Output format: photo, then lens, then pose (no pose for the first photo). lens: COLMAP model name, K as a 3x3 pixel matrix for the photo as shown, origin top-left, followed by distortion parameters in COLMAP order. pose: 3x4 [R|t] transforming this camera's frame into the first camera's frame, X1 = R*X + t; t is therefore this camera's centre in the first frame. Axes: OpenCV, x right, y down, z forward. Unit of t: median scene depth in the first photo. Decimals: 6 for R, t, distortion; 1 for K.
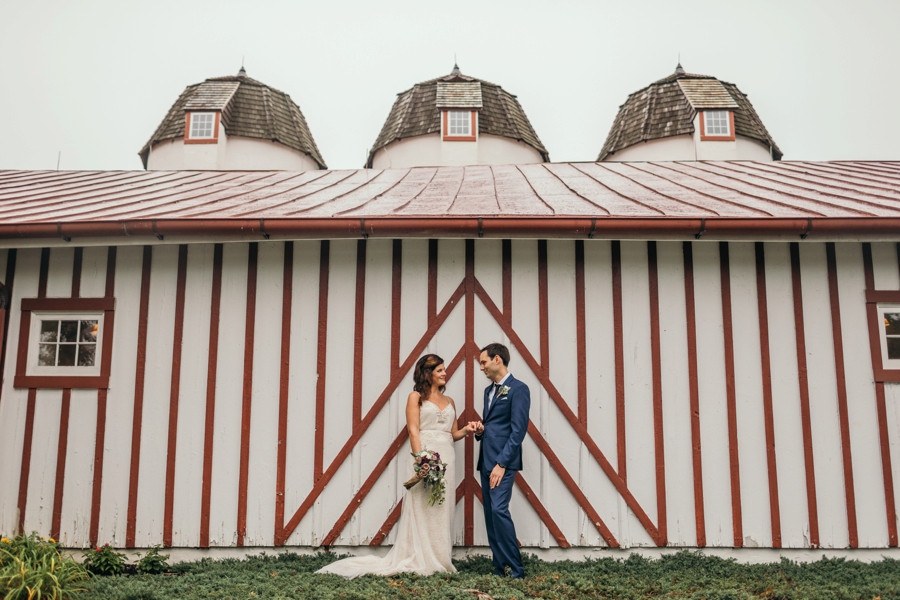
lens RADIAL K [[865.7, 0, 450.0], [0, 865.7, 300.0], [0, 0, 1]] dist [-0.065583, 0.018008]
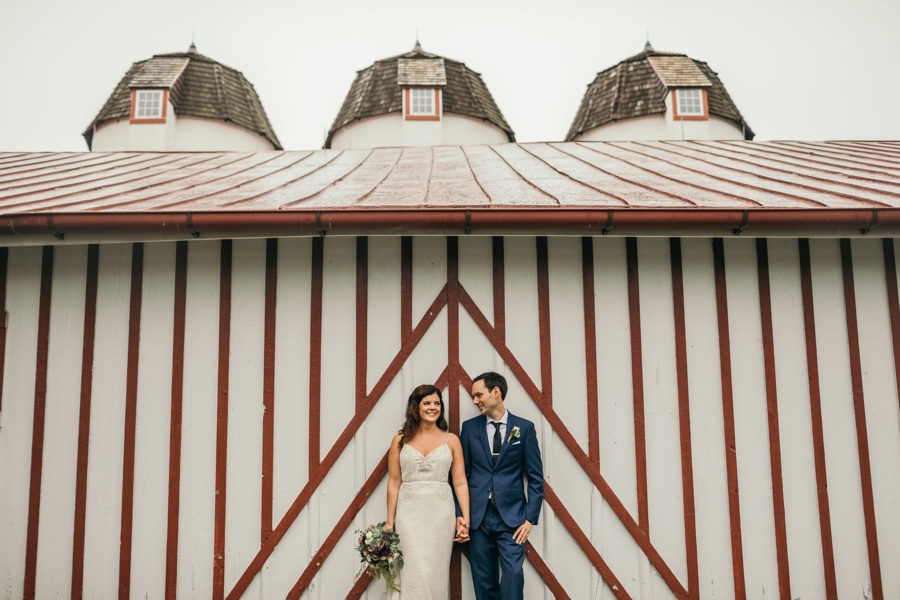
lens RADIAL K [[865.7, 0, 450.0], [0, 865.7, 300.0], [0, 0, 1]] dist [-0.065583, 0.018008]
pose [[0.998923, -0.008417, 0.045622, -0.012617], [0.007456, 0.999747, 0.021206, -0.020520], [-0.045789, -0.020843, 0.998734, 0.145739]]
